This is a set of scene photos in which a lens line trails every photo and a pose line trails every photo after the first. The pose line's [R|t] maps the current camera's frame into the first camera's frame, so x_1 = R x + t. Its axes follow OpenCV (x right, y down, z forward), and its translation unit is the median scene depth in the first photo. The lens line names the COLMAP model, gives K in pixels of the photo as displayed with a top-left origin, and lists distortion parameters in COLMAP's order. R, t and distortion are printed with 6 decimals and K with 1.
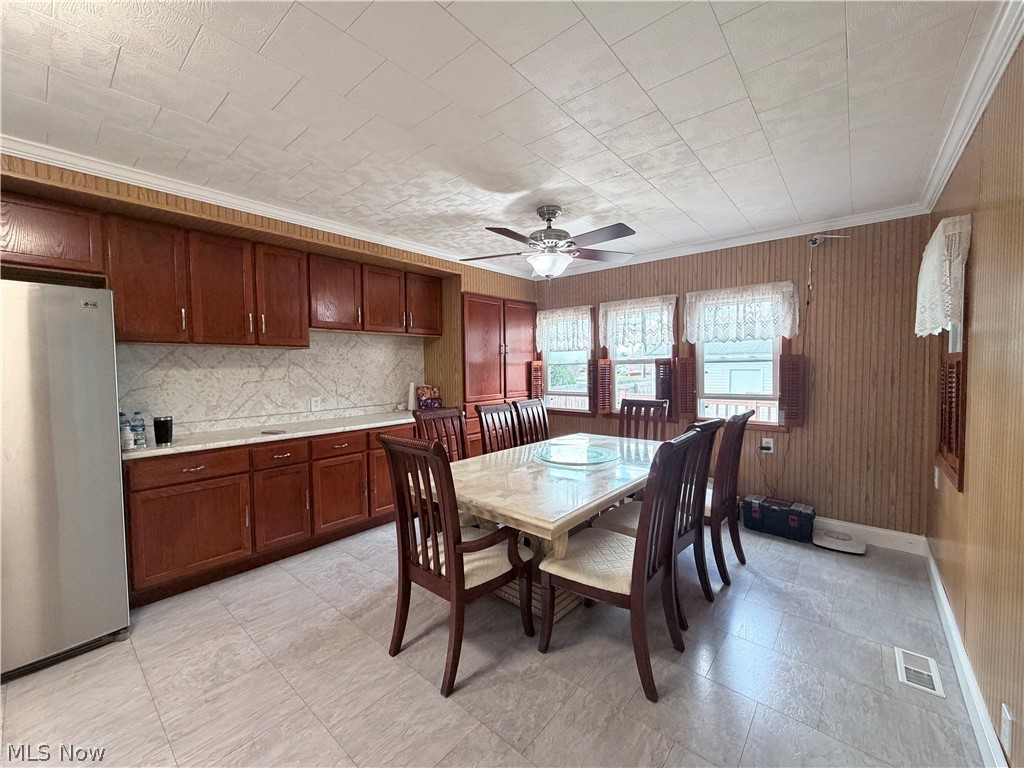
lens RADIAL K [[408.3, 0, 508.5], [0, 408.3, 384.0], [0, 0, 1]] dist [-0.001006, 0.000411]
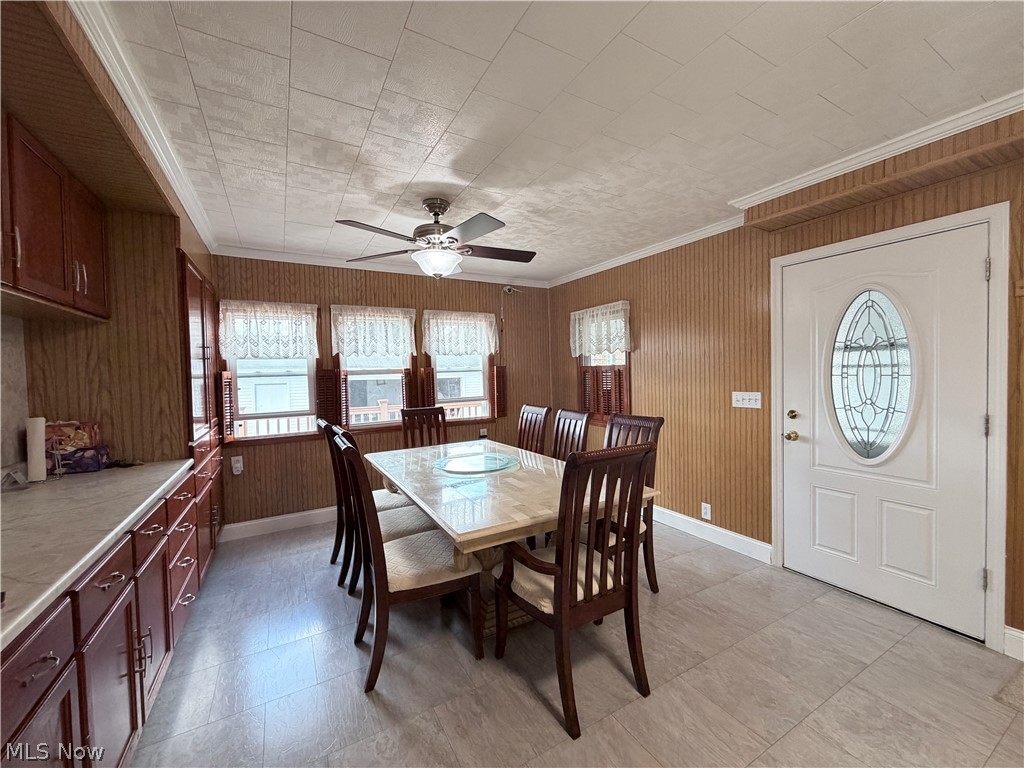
lens RADIAL K [[408.3, 0, 511.8], [0, 408.3, 382.2], [0, 0, 1]] dist [-0.001006, 0.000411]
pose [[0.336787, -0.021307, 0.941340, -0.560777], [0.062882, 0.998021, 0.000092, -0.012285], [-0.939479, 0.059162, 0.337460, 0.435773]]
